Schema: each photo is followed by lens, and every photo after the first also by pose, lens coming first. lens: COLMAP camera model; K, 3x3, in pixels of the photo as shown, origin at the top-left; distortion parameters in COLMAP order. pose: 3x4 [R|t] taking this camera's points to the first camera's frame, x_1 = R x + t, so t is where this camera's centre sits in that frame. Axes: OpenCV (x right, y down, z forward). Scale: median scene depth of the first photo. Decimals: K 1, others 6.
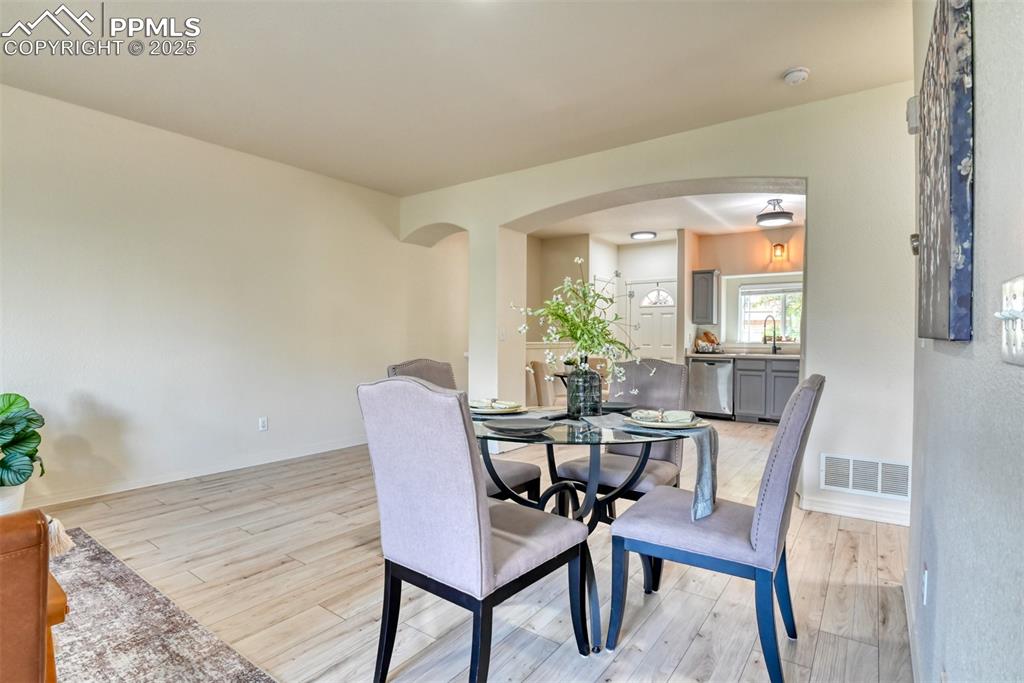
lens RADIAL K [[504.2, 0, 514.7], [0, 504.2, 344.4], [0, 0, 1]] dist [-0.001695, -0.007625]
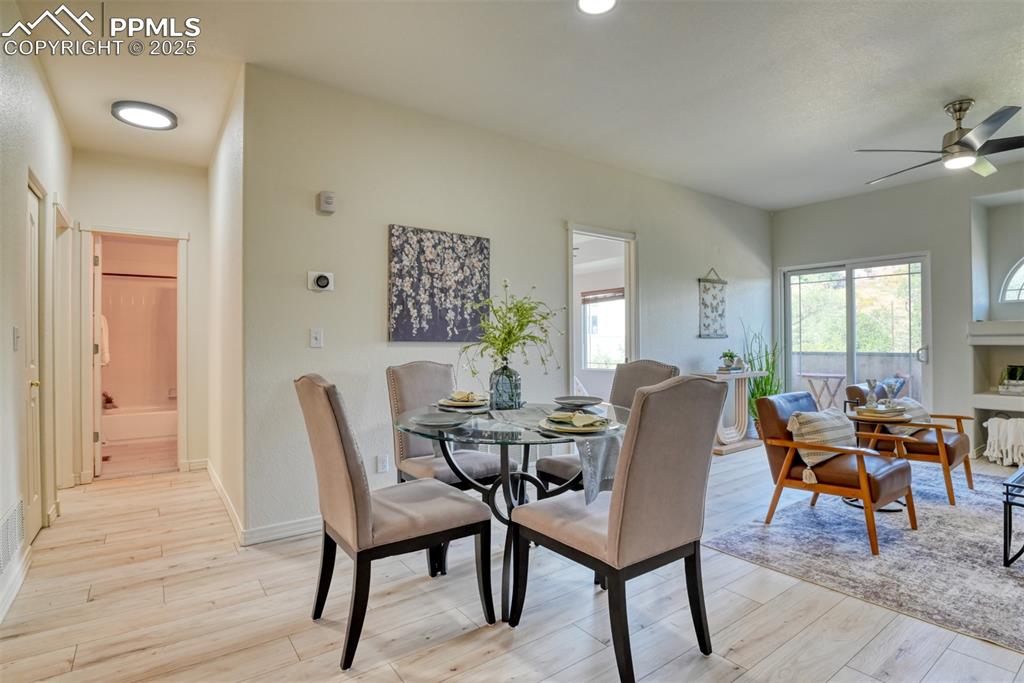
lens RADIAL K [[504.2, 0, 514.7], [0, 504.2, 344.4], [0, 0, 1]] dist [-0.001695, -0.007625]
pose [[-0.949281, -0.000397, 0.314428, -0.094436], [0.004058, 0.999900, 0.013517, -0.006214], [-0.314402, 0.014108, -0.949185, 0.835599]]
